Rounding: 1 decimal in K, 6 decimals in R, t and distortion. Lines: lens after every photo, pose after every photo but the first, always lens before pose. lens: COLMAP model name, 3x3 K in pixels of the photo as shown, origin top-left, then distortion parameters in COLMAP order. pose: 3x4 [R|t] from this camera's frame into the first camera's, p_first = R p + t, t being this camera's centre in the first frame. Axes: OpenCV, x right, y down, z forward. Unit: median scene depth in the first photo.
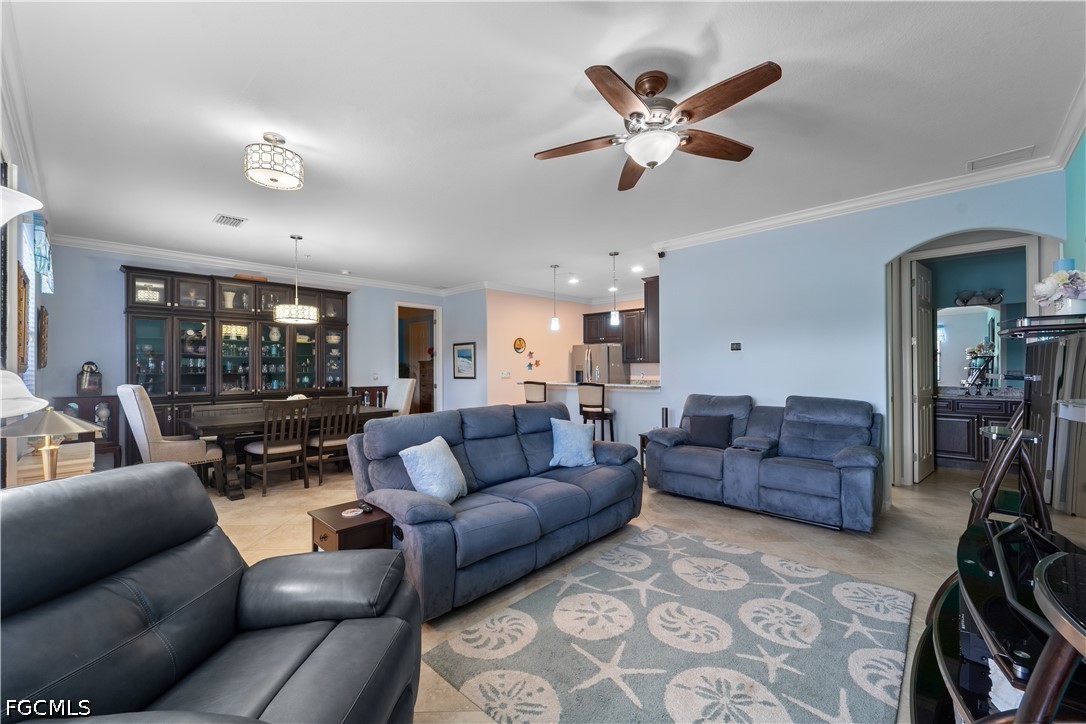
lens RADIAL K [[432.3, 0, 544.3], [0, 432.3, 367.1], [0, 0, 1]] dist [0.016201, 0.000095]
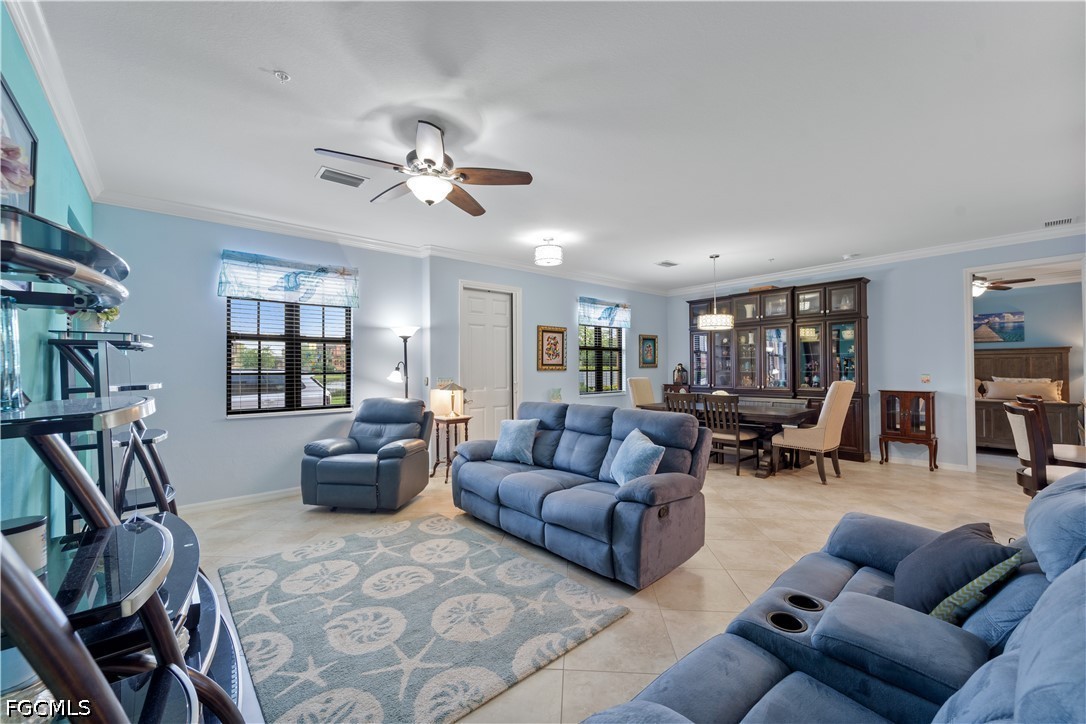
lens RADIAL K [[443.3, 0, 549.6], [0, 443.3, 365.1], [0, 0, 1]] dist [-0.000836, -0.000328]
pose [[-0.100353, -0.003899, -0.994944, 1.329771], [0.005725, 0.999974, -0.004496, -0.003334], [0.994935, -0.006147, -0.100328, 1.351127]]
